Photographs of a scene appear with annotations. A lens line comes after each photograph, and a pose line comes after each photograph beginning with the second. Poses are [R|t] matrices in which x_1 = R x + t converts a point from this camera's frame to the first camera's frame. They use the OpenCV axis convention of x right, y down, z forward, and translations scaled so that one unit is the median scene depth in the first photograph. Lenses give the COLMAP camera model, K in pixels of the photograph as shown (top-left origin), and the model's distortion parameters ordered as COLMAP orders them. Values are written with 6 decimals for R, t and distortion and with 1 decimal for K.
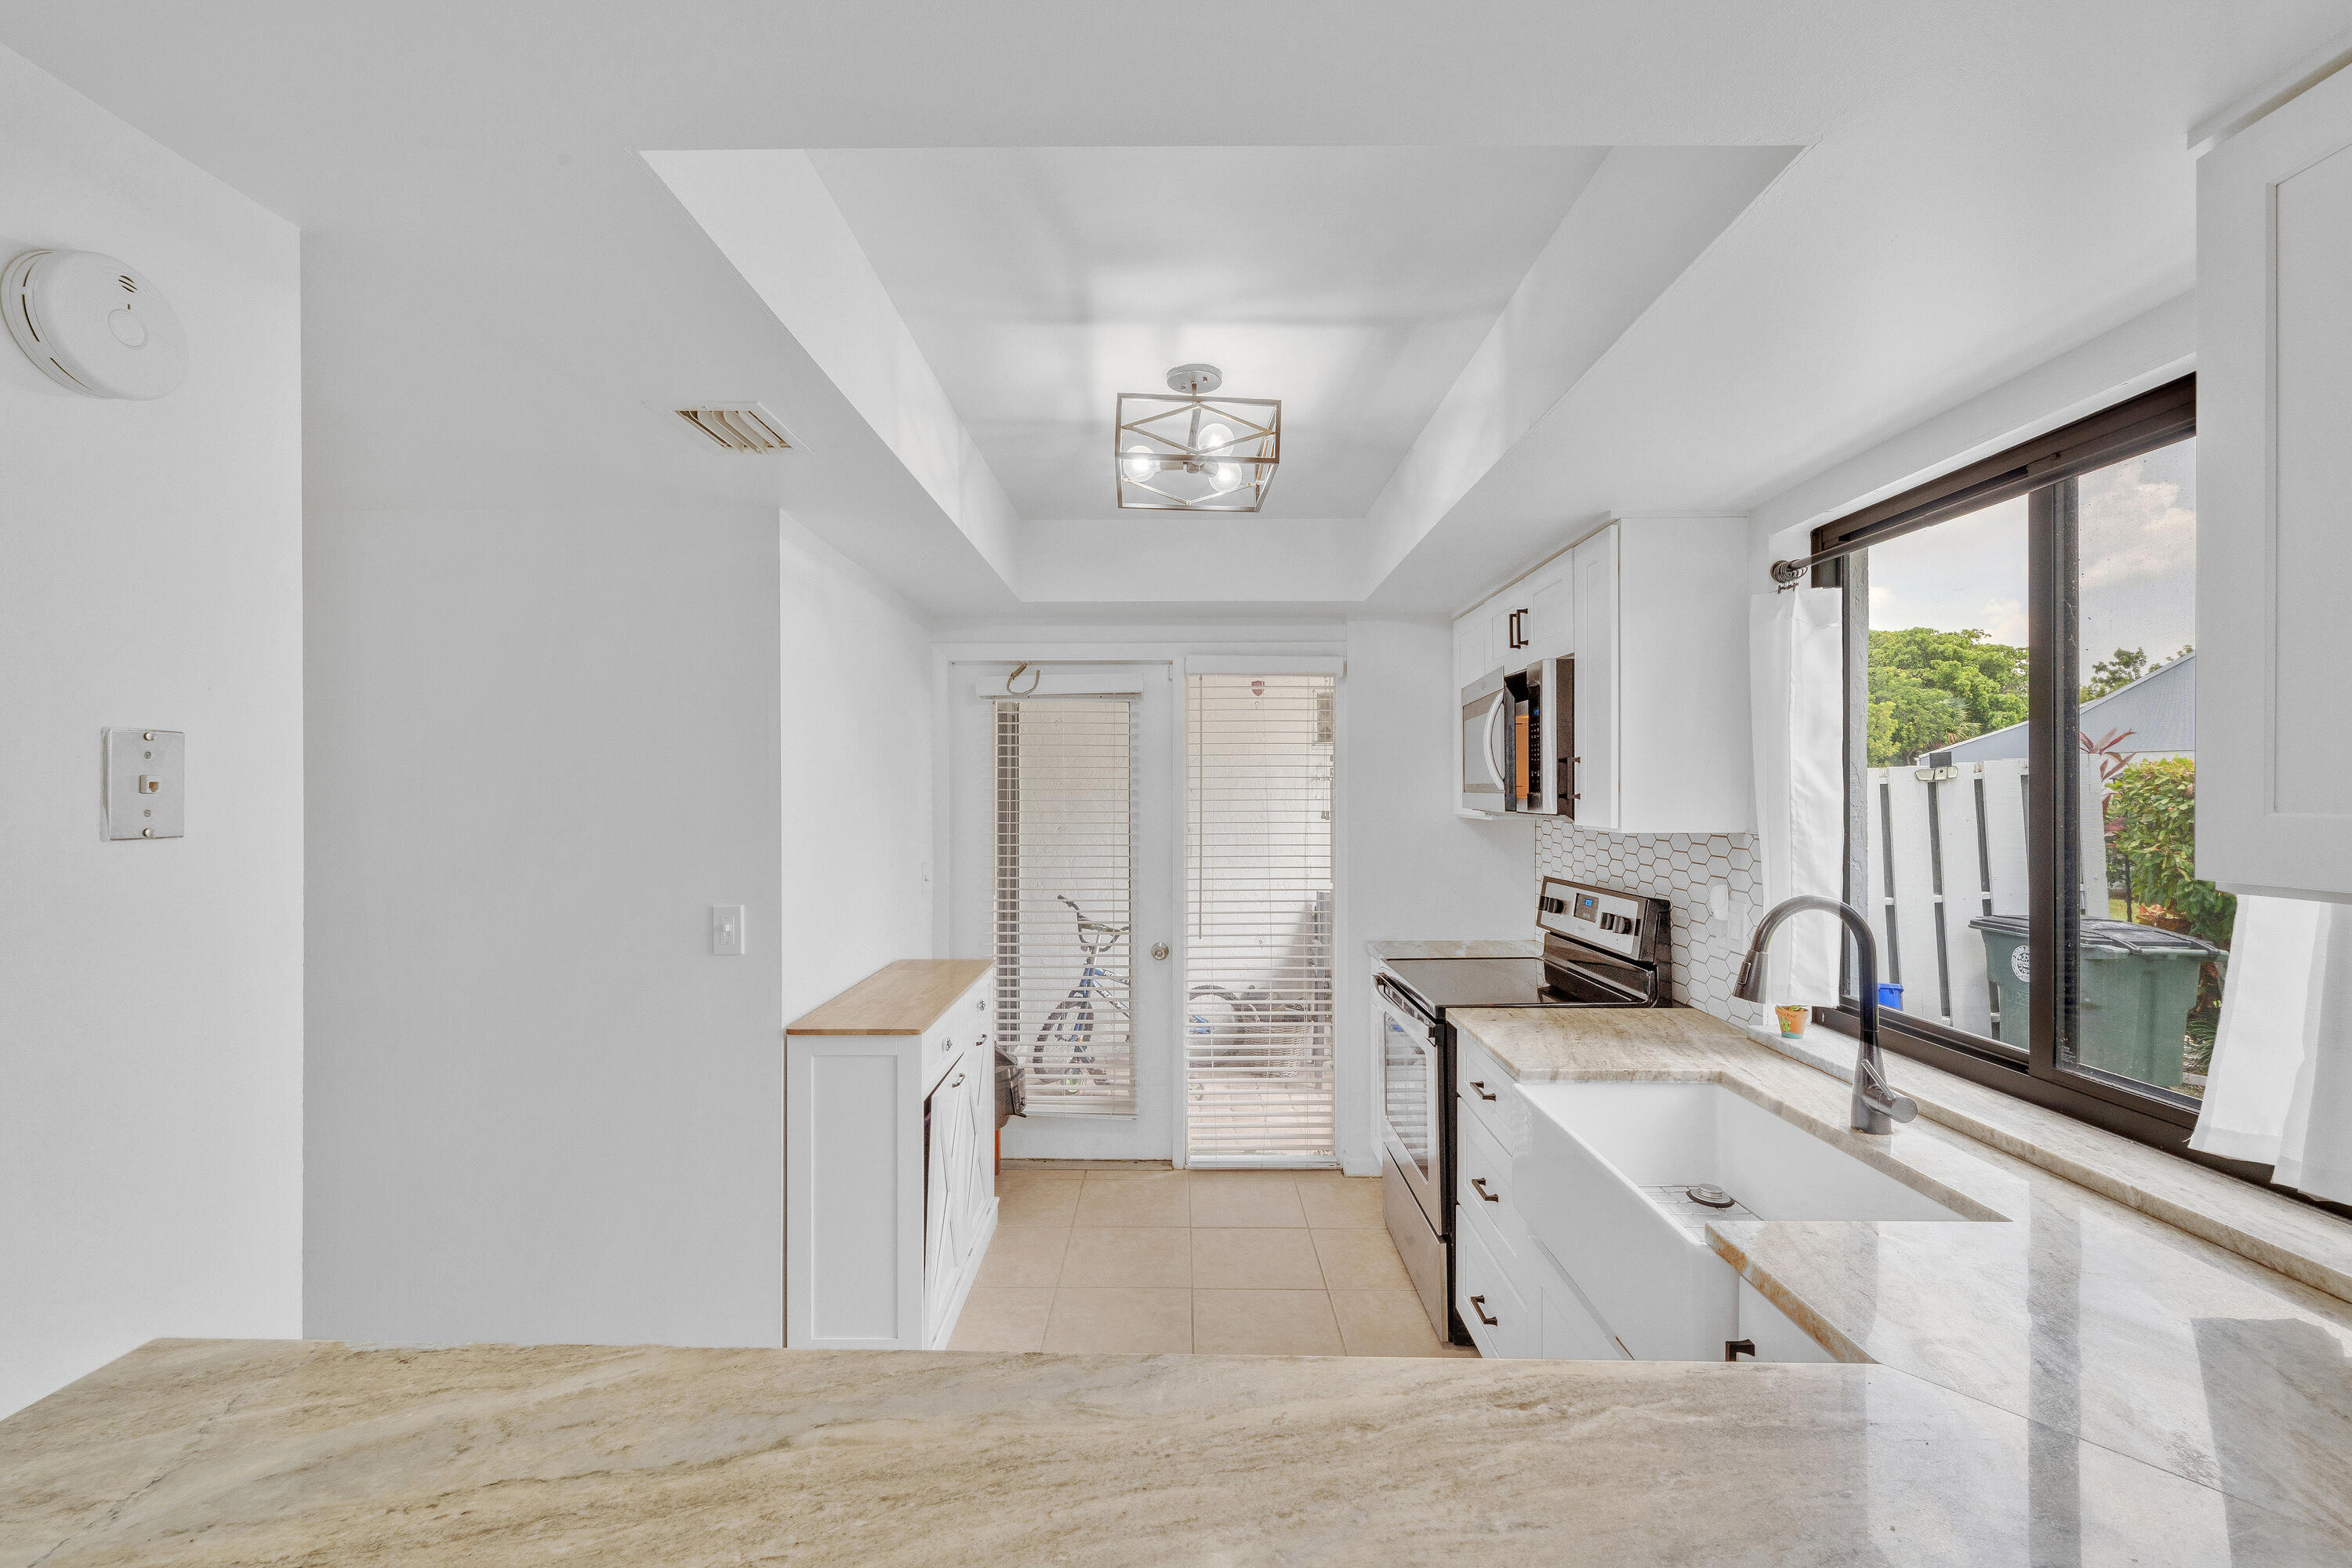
lens RADIAL K [[899.1, 0, 1176.0], [0, 899.1, 784.0], [0, 0, 1]] dist [-0.000058, 0.000019]
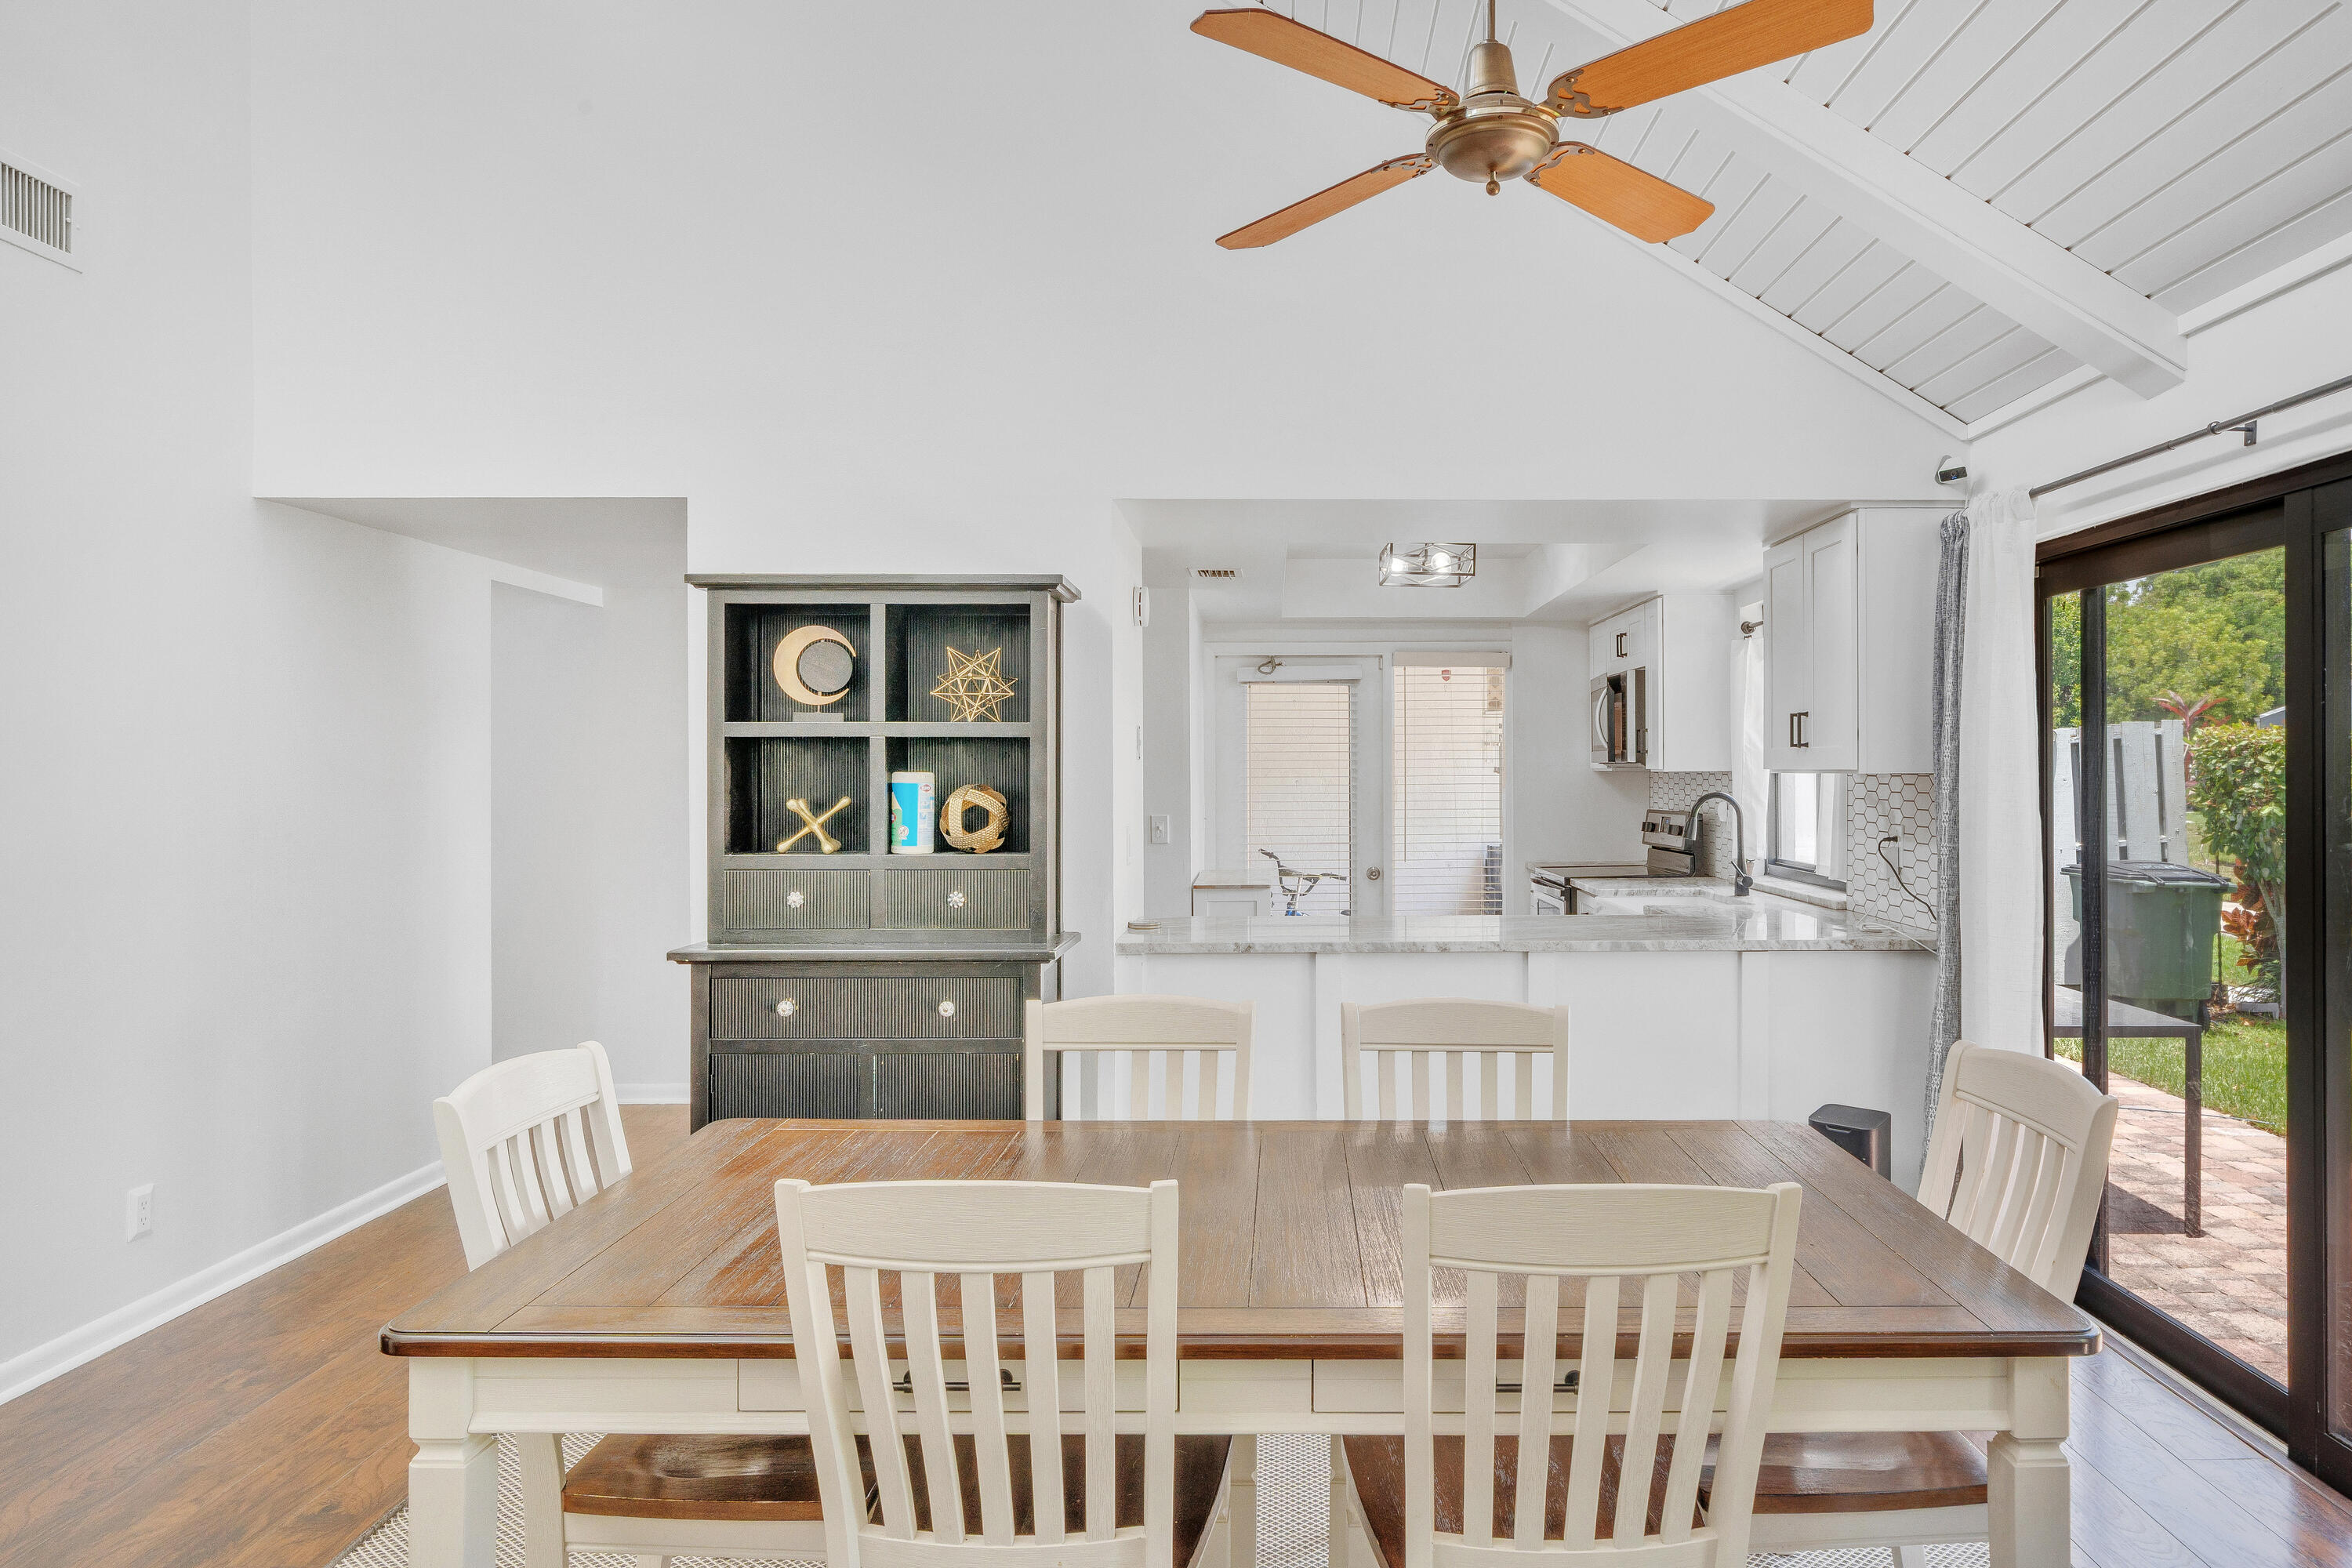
lens RADIAL K [[1434.3, 0, 1312.1], [0, 1434.3, 751.0], [0, 0, 1]] dist [0.000586, 0.000103]
pose [[0.999034, -0.003392, 0.043819, -0.247161], [0.003616, 0.999981, -0.005012, 0.019556], [-0.043801, 0.005166, 0.999027, -1.374115]]
